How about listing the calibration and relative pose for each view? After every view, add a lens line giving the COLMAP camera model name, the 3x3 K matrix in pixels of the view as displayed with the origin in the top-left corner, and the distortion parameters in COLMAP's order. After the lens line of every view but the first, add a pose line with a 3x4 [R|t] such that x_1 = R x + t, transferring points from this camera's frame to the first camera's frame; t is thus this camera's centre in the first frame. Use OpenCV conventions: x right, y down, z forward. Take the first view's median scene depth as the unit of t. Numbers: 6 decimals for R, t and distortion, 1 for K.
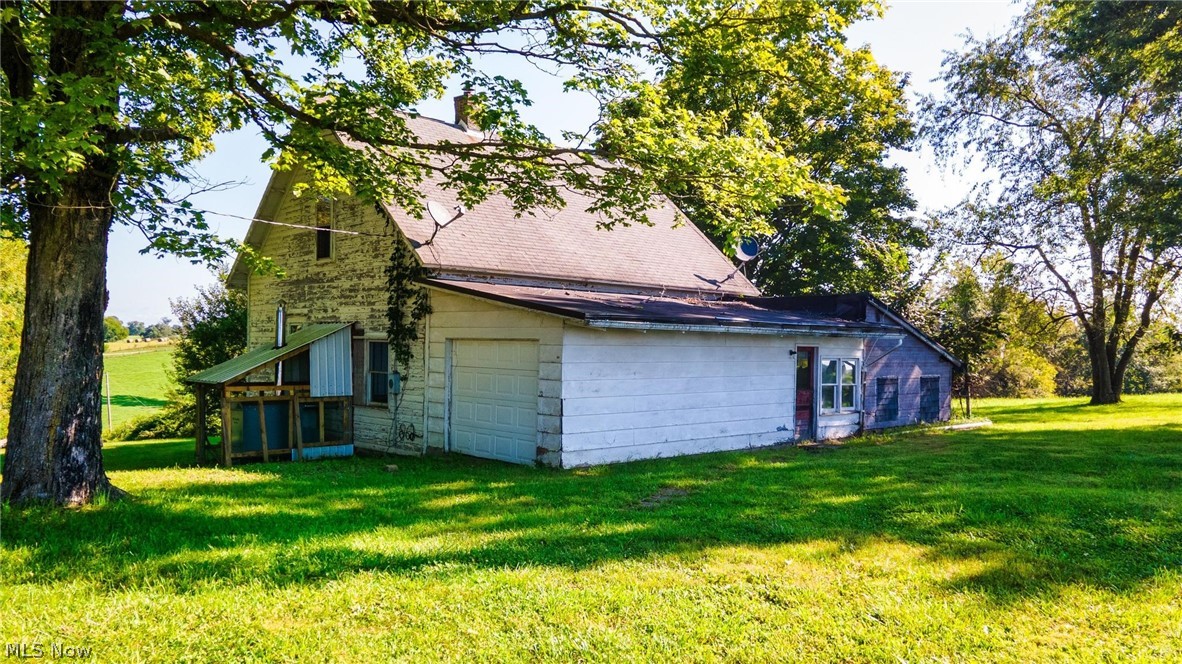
lens RADIAL K [[865.0, 0, 588.8], [0, 865.0, 333.9], [0, 0, 1]] dist [0.027881, 0.030487]
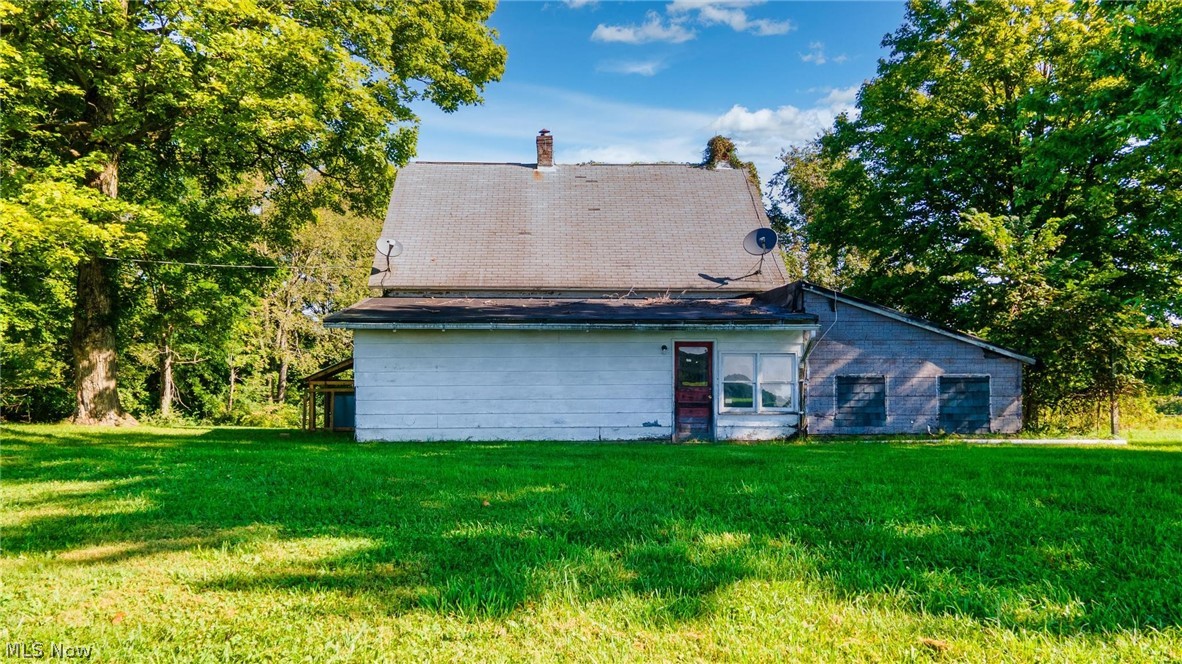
lens RADIAL K [[865.0, 0, 591.7], [0, 865.0, 335.2], [0, 0, 1]] dist [0.027881, 0.030487]
pose [[0.753670, -0.017853, -0.657011, 0.755943], [0.019873, 0.999793, -0.004371, 0.009362], [0.656953, -0.009762, 0.753869, 0.193749]]
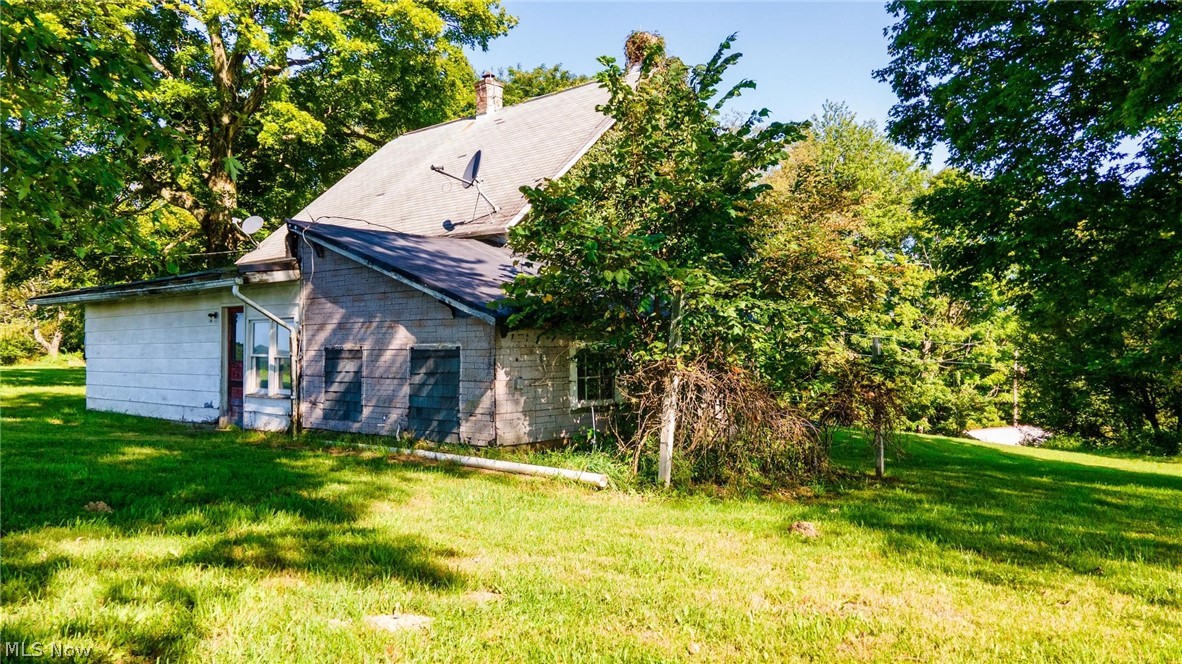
lens RADIAL K [[865.0, 0, 593.8], [0, 865.0, 329.9], [0, 0, 1]] dist [0.027881, 0.030487]
pose [[0.083406, -0.034410, -0.995921, 1.013644], [0.020560, 0.999250, -0.032803, 0.065595], [0.996304, -0.017740, 0.084051, 1.198967]]
